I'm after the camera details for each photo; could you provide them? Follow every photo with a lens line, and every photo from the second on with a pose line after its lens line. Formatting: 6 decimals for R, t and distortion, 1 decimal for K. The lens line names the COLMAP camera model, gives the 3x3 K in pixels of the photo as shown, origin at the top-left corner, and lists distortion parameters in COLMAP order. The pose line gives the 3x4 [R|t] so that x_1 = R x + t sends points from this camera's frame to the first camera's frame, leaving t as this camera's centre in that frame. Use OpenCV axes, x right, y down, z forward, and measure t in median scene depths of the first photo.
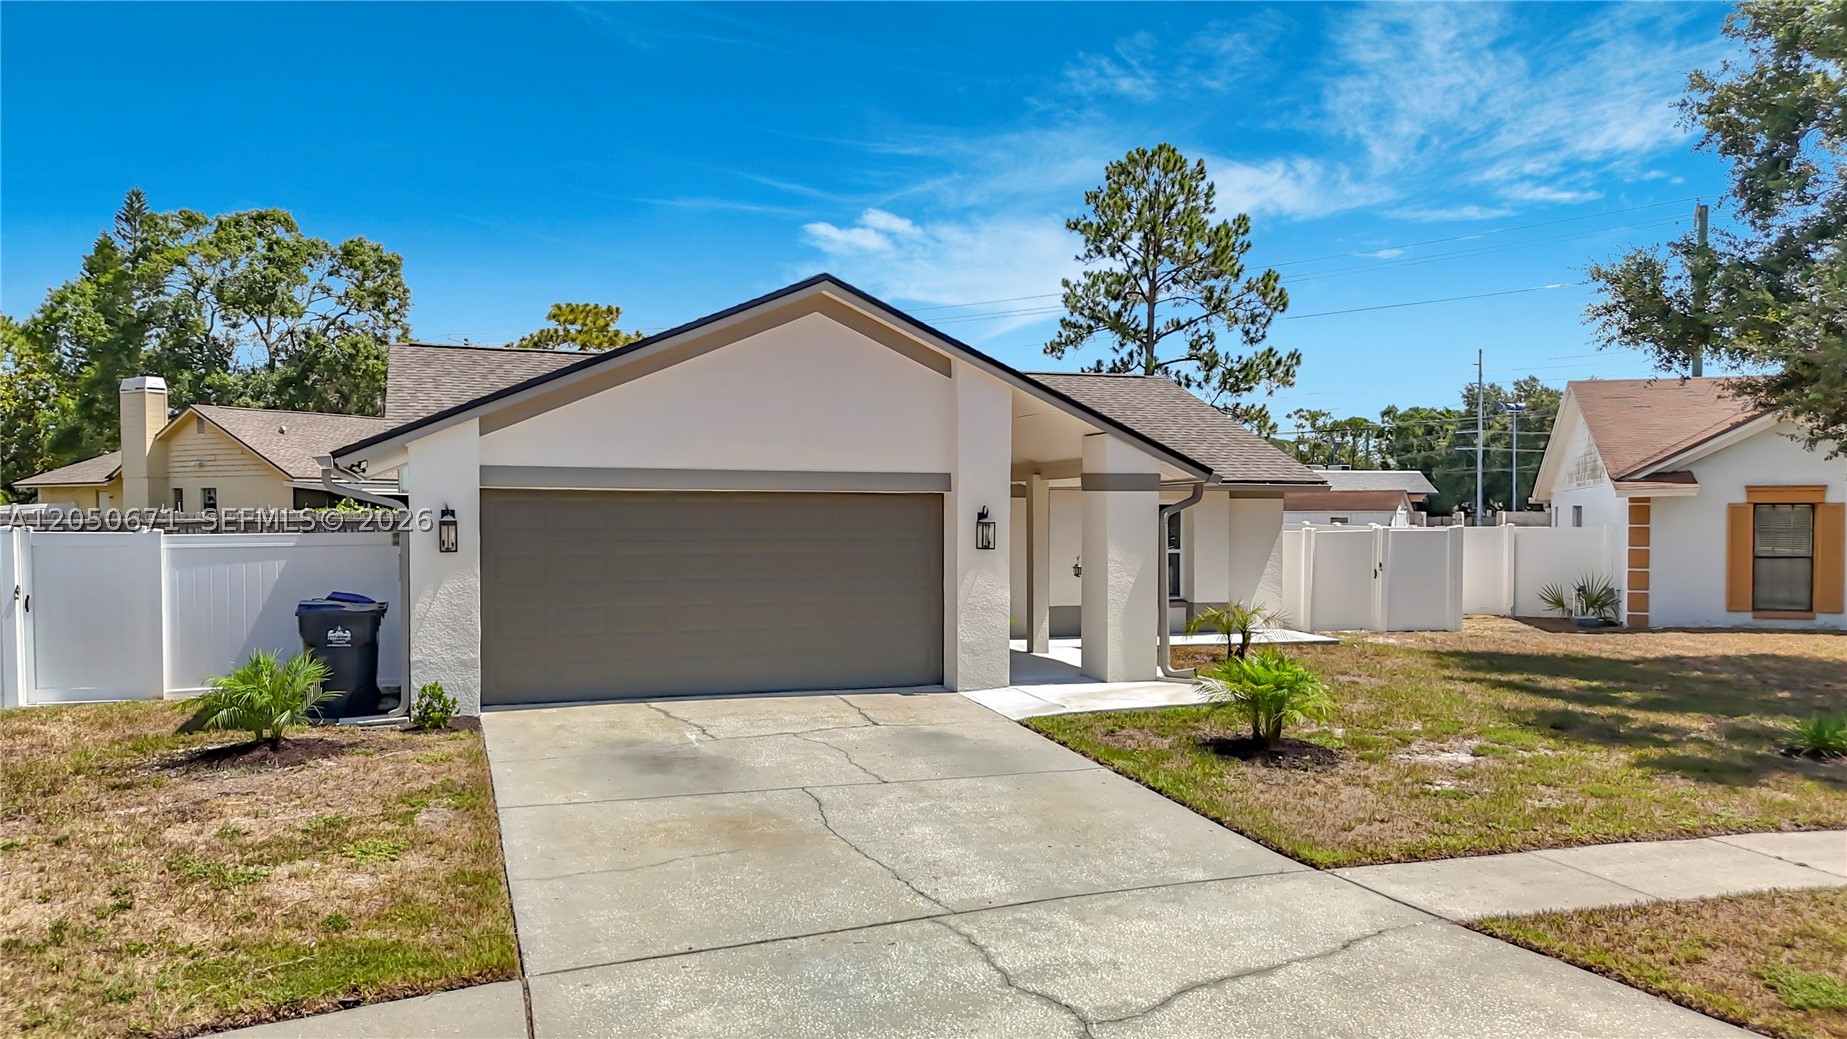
lens RADIAL K [[1360.7, 0, 923.9], [0, 1360.7, 555.2], [0, 0, 1]] dist [0.111046, -0.105396]
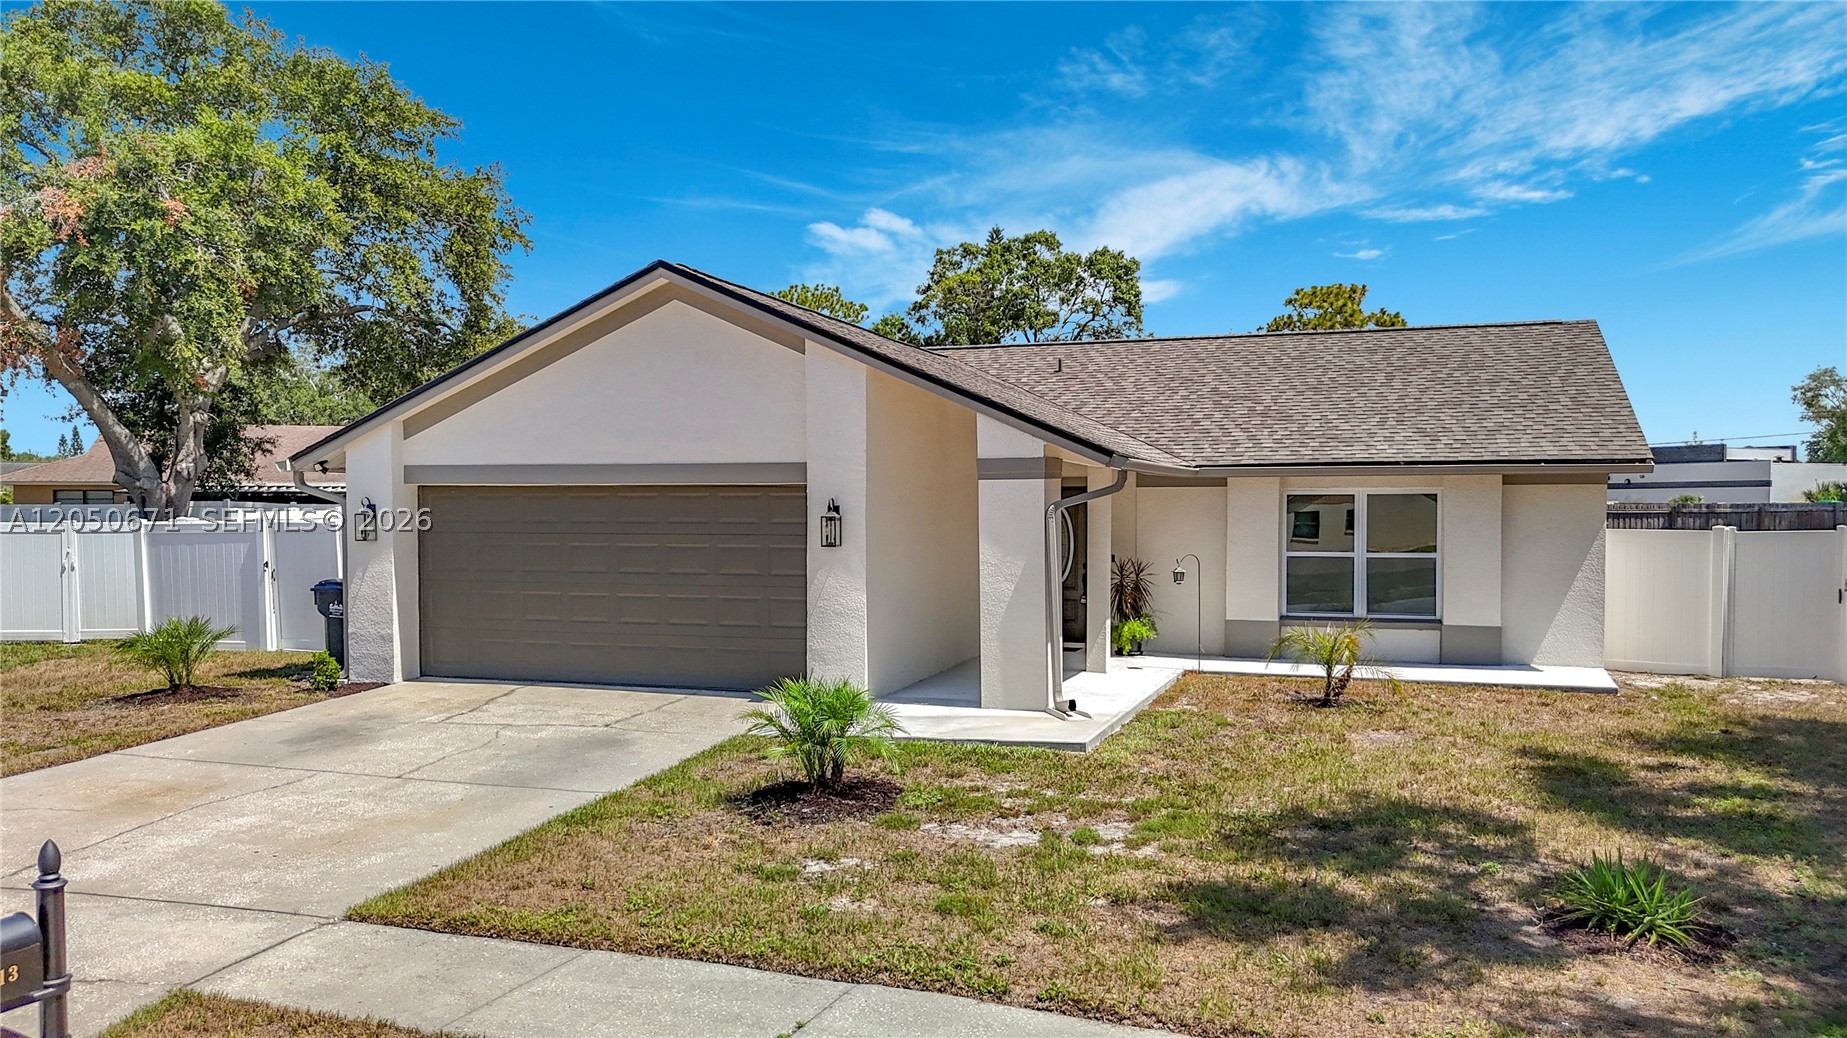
lens RADIAL K [[1407.6, 0, 927.0], [0, 1407.6, 552.8], [0, 0, 1]] dist [0.008461, 0.000841]
pose [[0.781623, 0.019641, -0.623442, 0.666569], [-0.017044, 0.999803, 0.010131, -0.010591], [0.623518, 0.002707, 0.781804, 0.317219]]
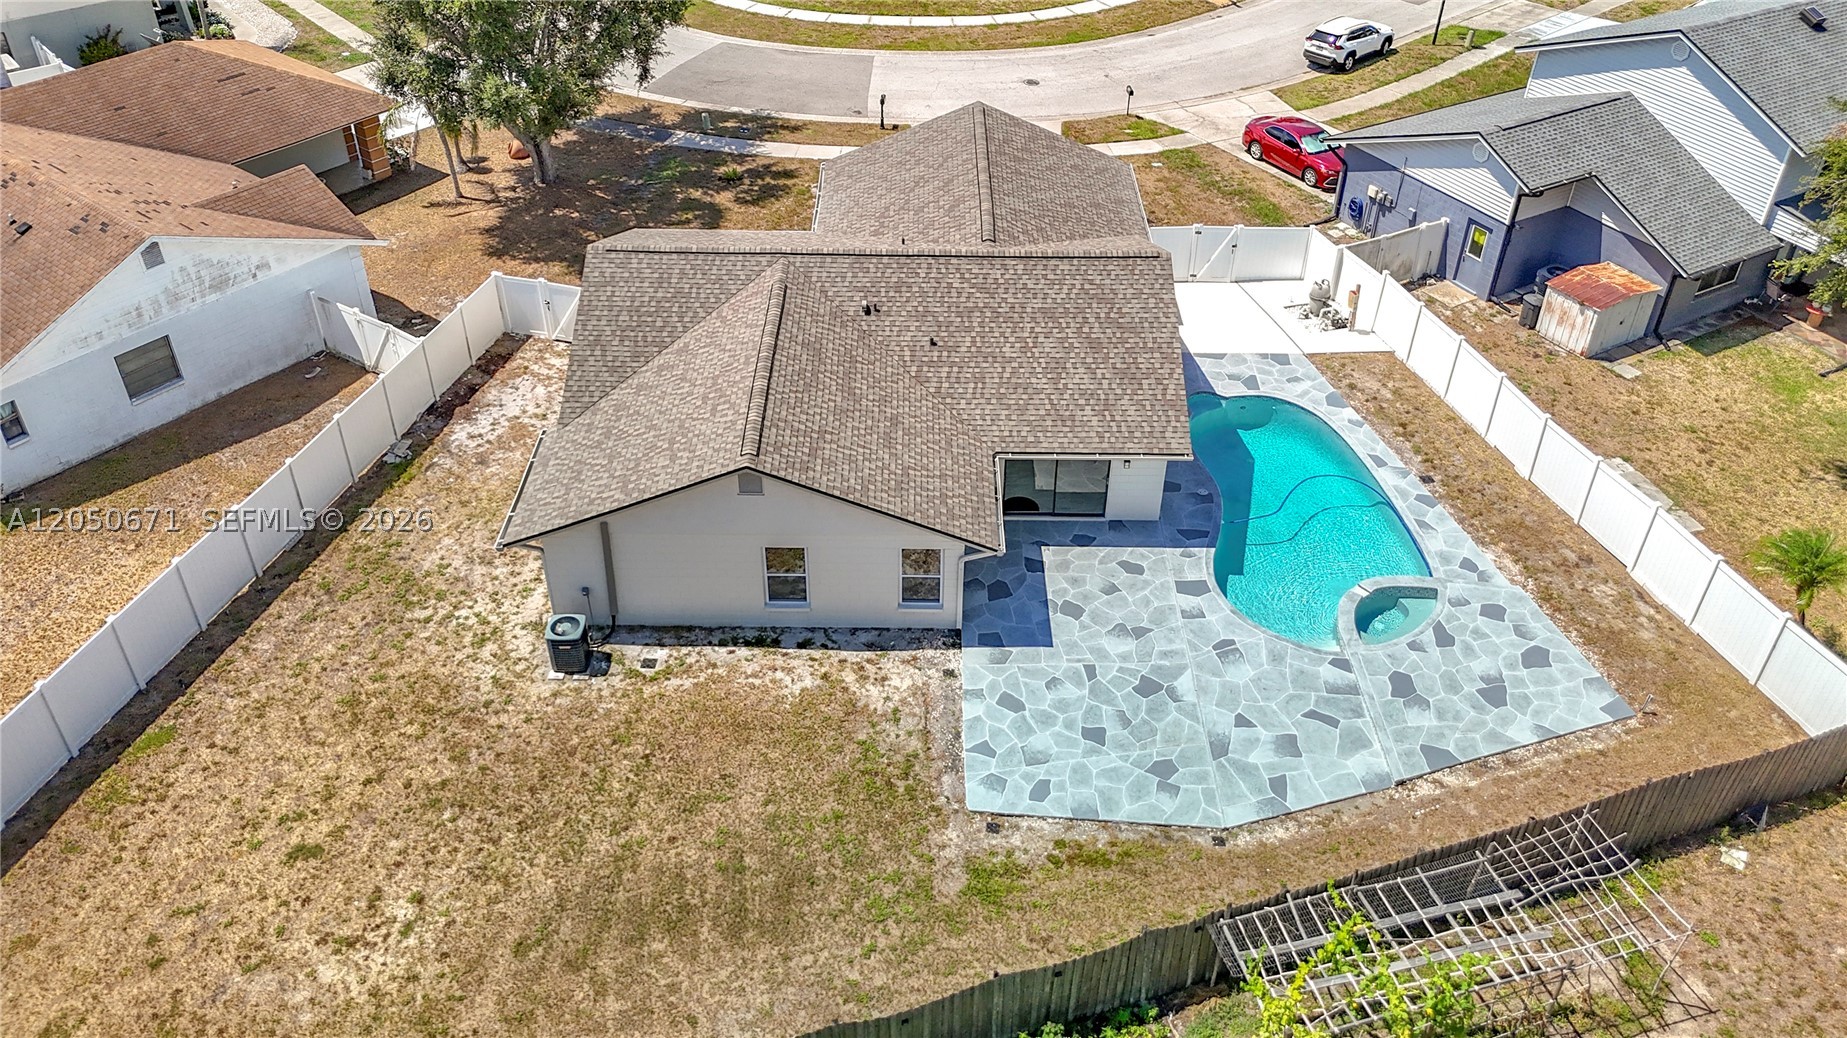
lens RADIAL K [[1413.5, 0, 924.7], [0, 1413.5, 443.0], [0, 0, 1]] dist [0.063285, -0.089780]
pose [[-0.939982, -0.206235, 0.271848, -0.883962], [-0.002567, 0.800935, 0.598745, -1.349550], [-0.341215, 0.562112, -0.753394, 3.512916]]
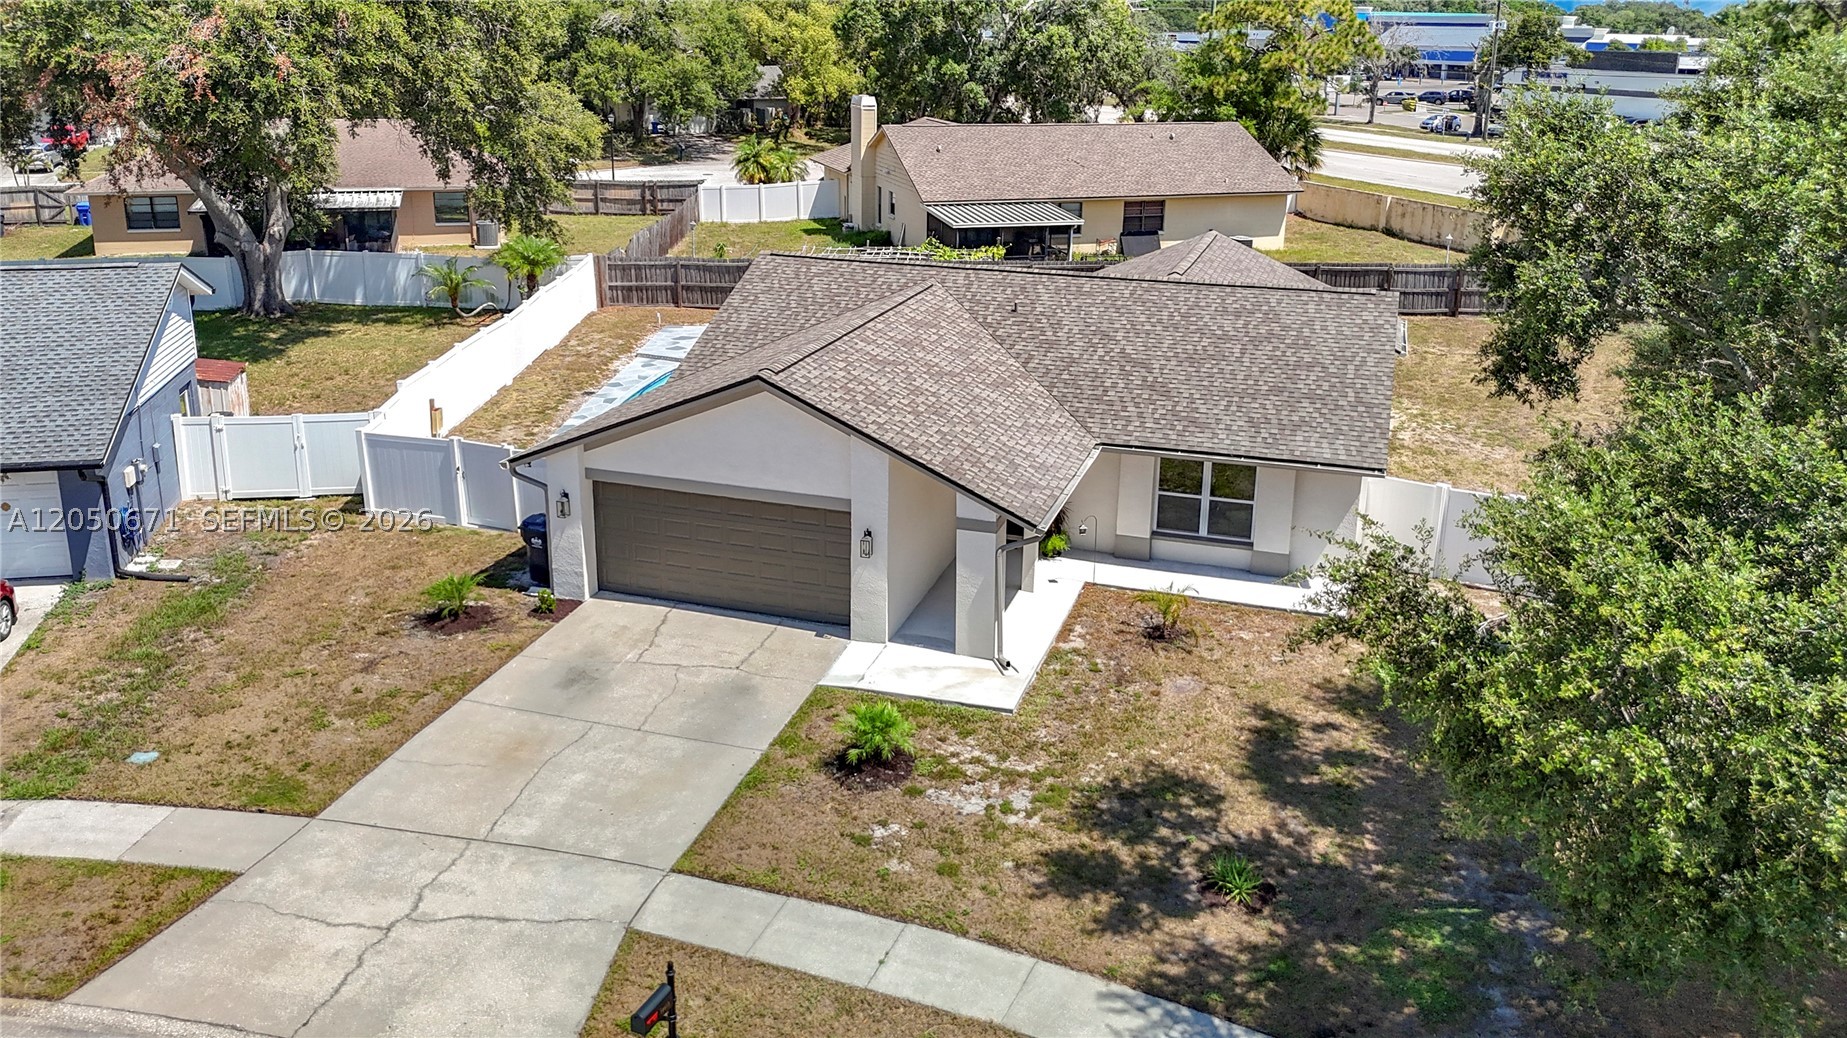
lens RADIAL K [[1426.9, 0, 922.4], [0, 1426.9, 431.2], [0, 0, 1]] dist [0.051301, -0.073805]
pose [[0.794534, 0.180101, -0.579896, 0.962643], [-0.033027, 0.966406, 0.254890, -0.528736], [0.606321, -0.183367, 0.773790, -0.135161]]
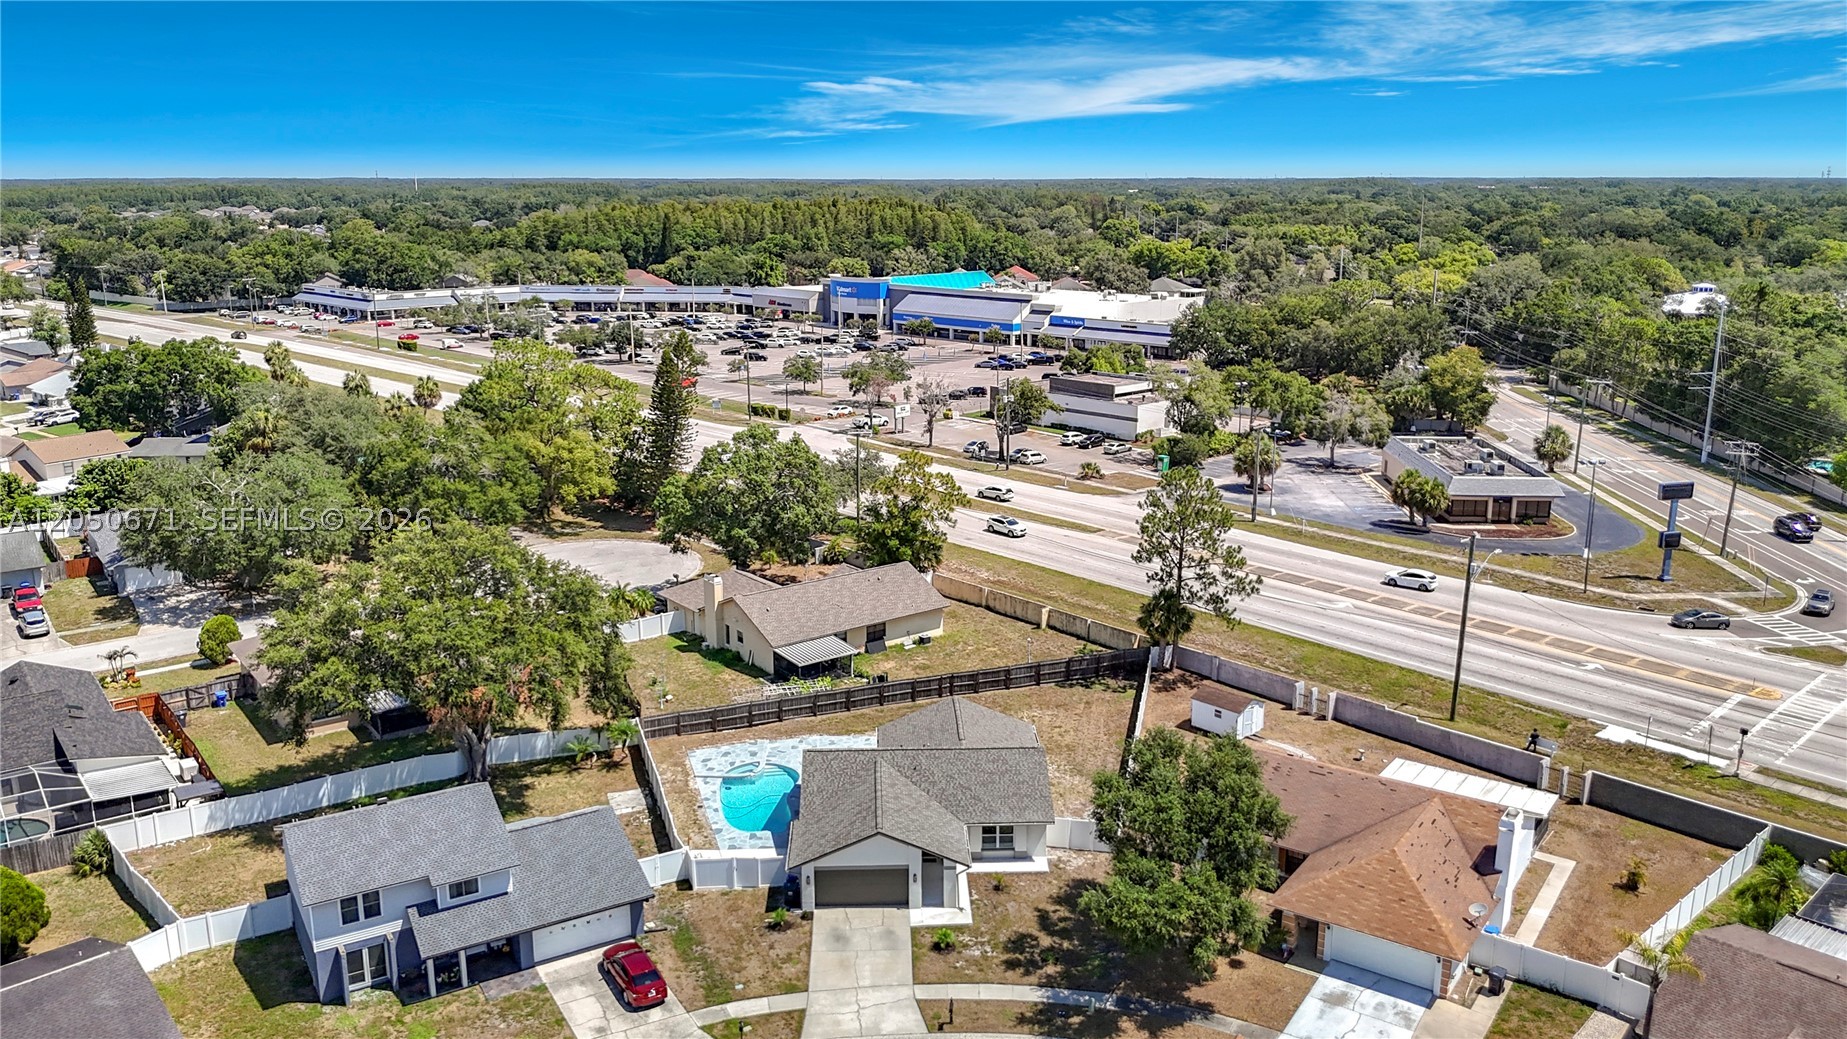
lens RADIAL K [[1413.2, 0, 921.2], [0, 1413.2, 497.6], [0, 0, 1]] dist [0.116051, -0.350762]
pose [[0.952547, 0.066750, -0.296984, 1.436840], [-0.007176, 0.980313, 0.197320, -2.277311], [0.304308, -0.185825, 0.934273, -3.344486]]
